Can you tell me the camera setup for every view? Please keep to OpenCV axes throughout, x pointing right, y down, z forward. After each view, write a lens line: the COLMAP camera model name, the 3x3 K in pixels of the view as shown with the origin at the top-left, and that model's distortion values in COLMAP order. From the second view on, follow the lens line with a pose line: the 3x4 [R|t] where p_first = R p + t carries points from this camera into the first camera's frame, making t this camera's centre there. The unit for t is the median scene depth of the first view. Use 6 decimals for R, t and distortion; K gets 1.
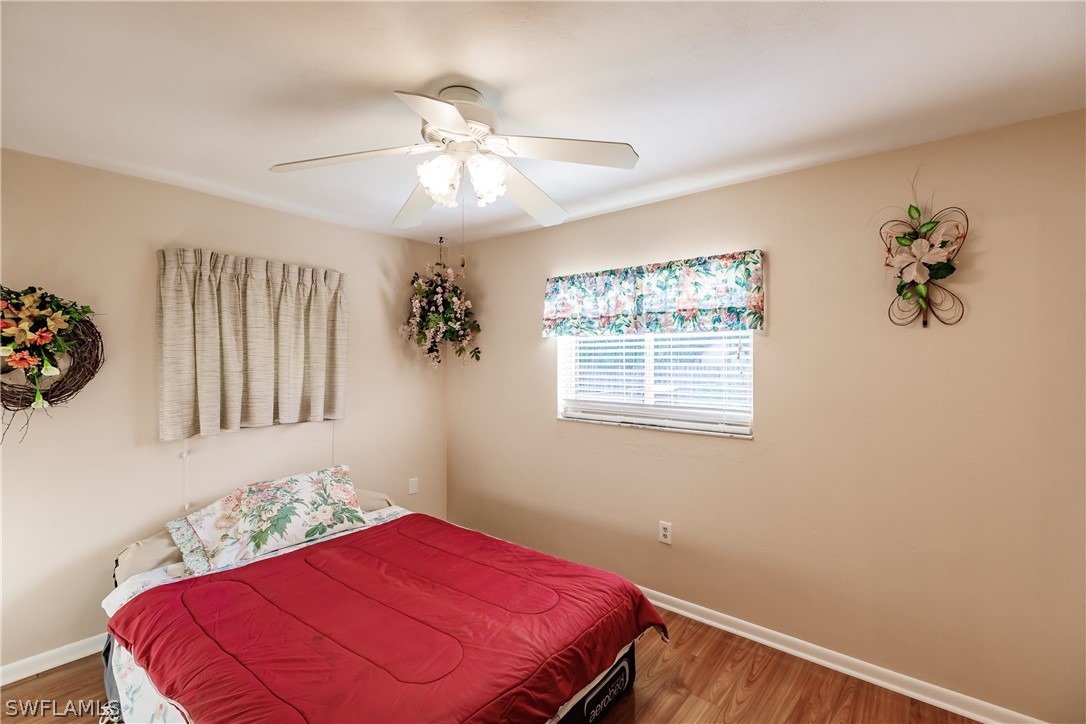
lens RADIAL K [[481.1, 0, 545.3], [0, 481.1, 359.1], [0, 0, 1]] dist [-0.000507, -0.000152]
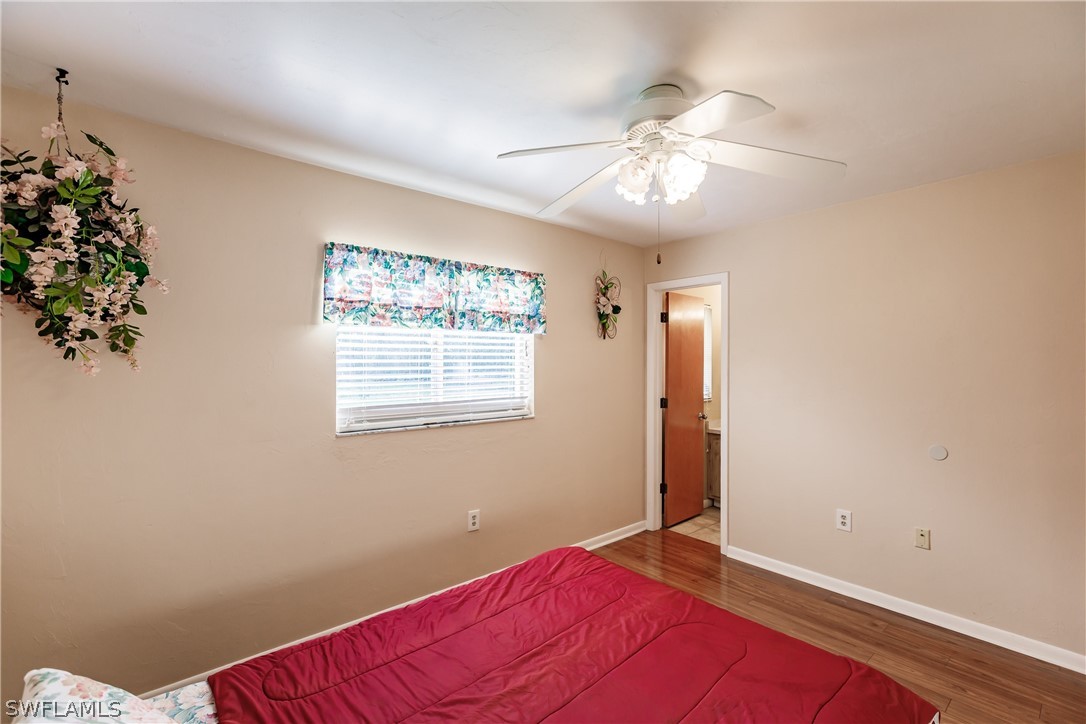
lens RADIAL K [[481.1, 0, 545.3], [0, 481.1, 359.1], [0, 0, 1]] dist [-0.000507, -0.000152]
pose [[0.179058, -0.000499, 0.983838, -0.777183], [-0.005187, 0.999985, 0.001452, 0.004984], [-0.983825, -0.005363, 0.179052, 0.674896]]
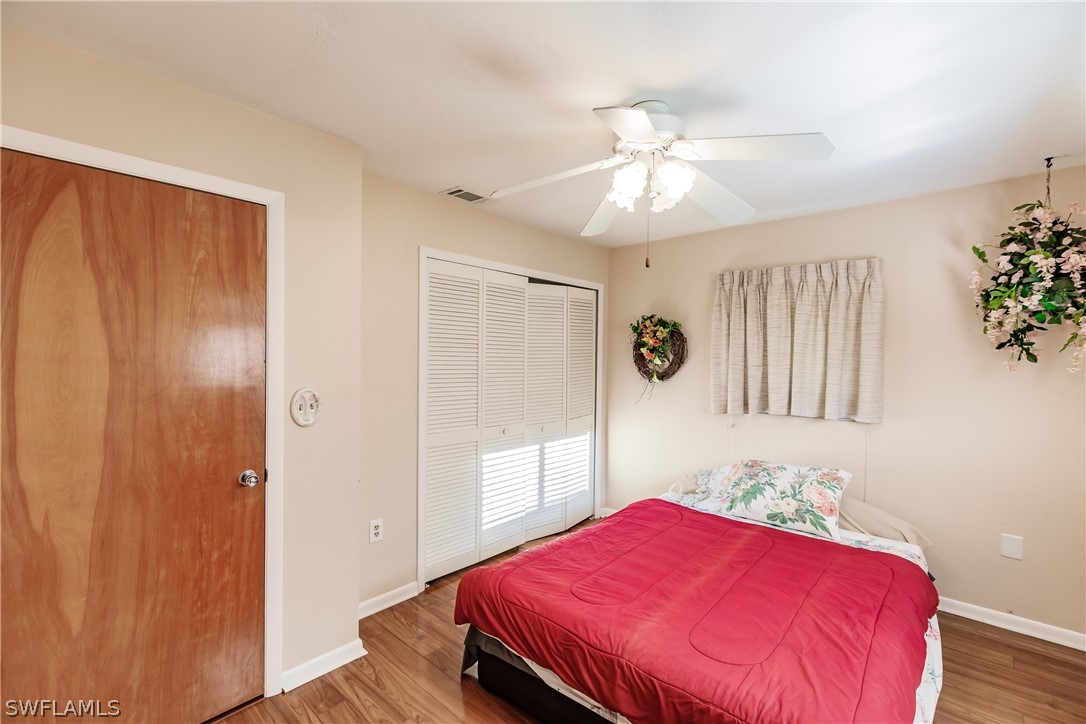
lens RADIAL K [[481.1, 0, 545.3], [0, 481.1, 359.1], [0, 0, 1]] dist [-0.000507, -0.000152]
pose [[-0.054040, 0.003491, -0.998533, 0.579584], [-0.010750, 0.999934, 0.004078, 0.010498], [0.998481, 0.010955, -0.053999, 0.527176]]
